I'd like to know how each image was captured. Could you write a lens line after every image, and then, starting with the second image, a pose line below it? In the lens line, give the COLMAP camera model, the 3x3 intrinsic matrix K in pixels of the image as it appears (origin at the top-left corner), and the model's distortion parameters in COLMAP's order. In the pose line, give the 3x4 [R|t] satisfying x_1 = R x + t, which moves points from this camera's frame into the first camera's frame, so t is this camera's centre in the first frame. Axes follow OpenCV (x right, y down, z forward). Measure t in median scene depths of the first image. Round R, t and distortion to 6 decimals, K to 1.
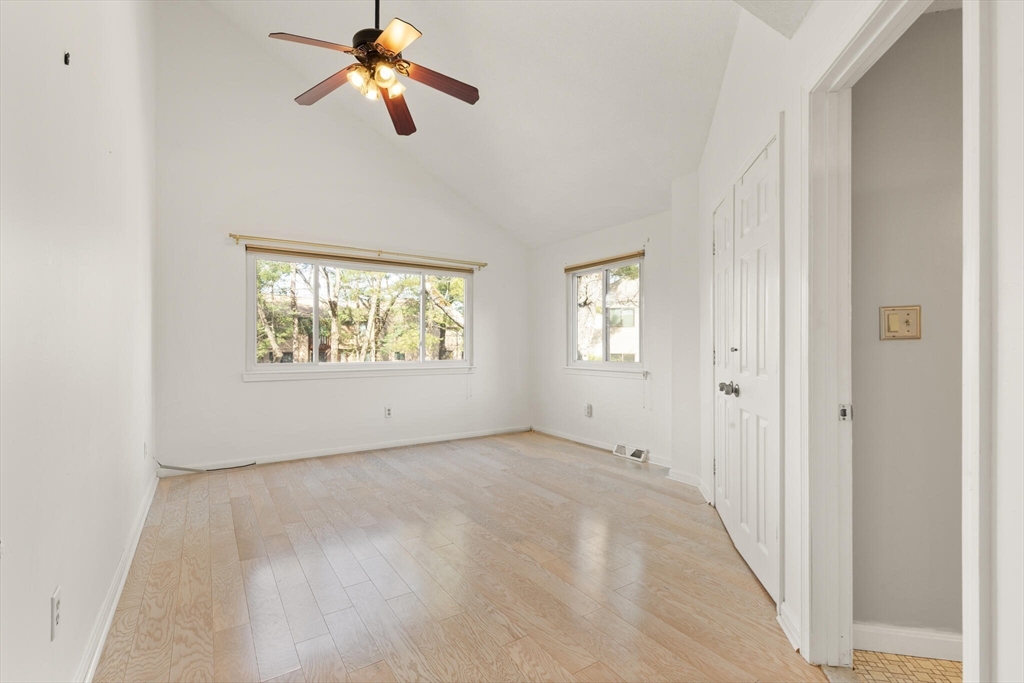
lens RADIAL K [[460.5, 0, 514.9], [0, 460.5, 342.7], [0, 0, 1]] dist [0.011700, -0.000110]
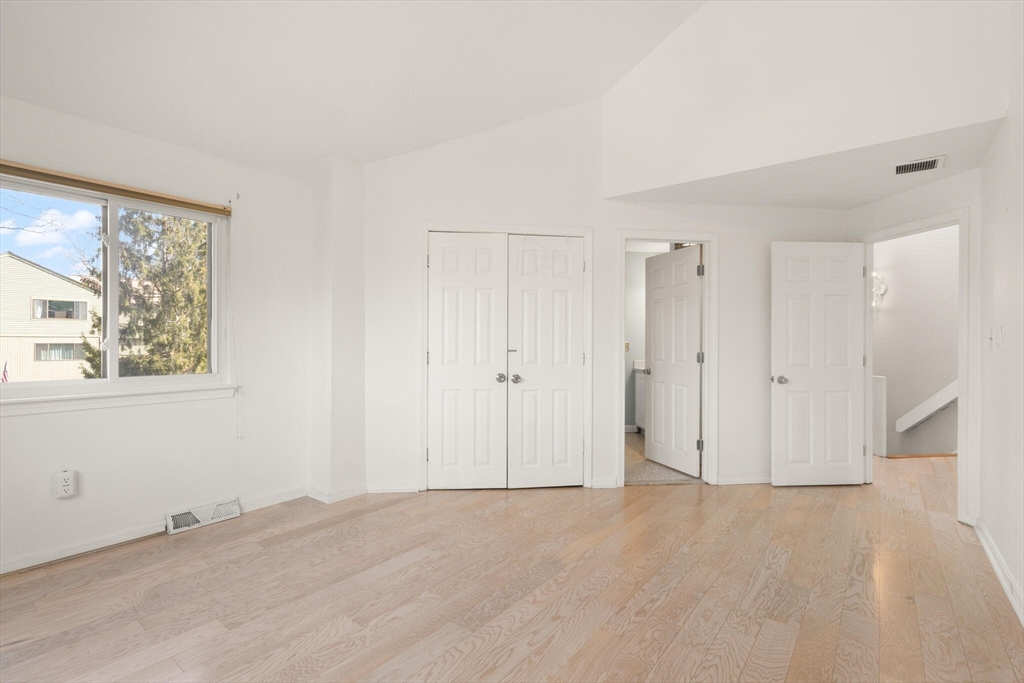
lens RADIAL K [[460.5, 0, 514.9], [0, 460.5, 342.7], [0, 0, 1]] dist [0.011700, -0.000110]
pose [[-0.299416, -0.005830, 0.954105, -0.697445], [-0.010074, 0.999945, 0.002949, -0.010927], [-0.954069, -0.008728, -0.299459, 1.116113]]
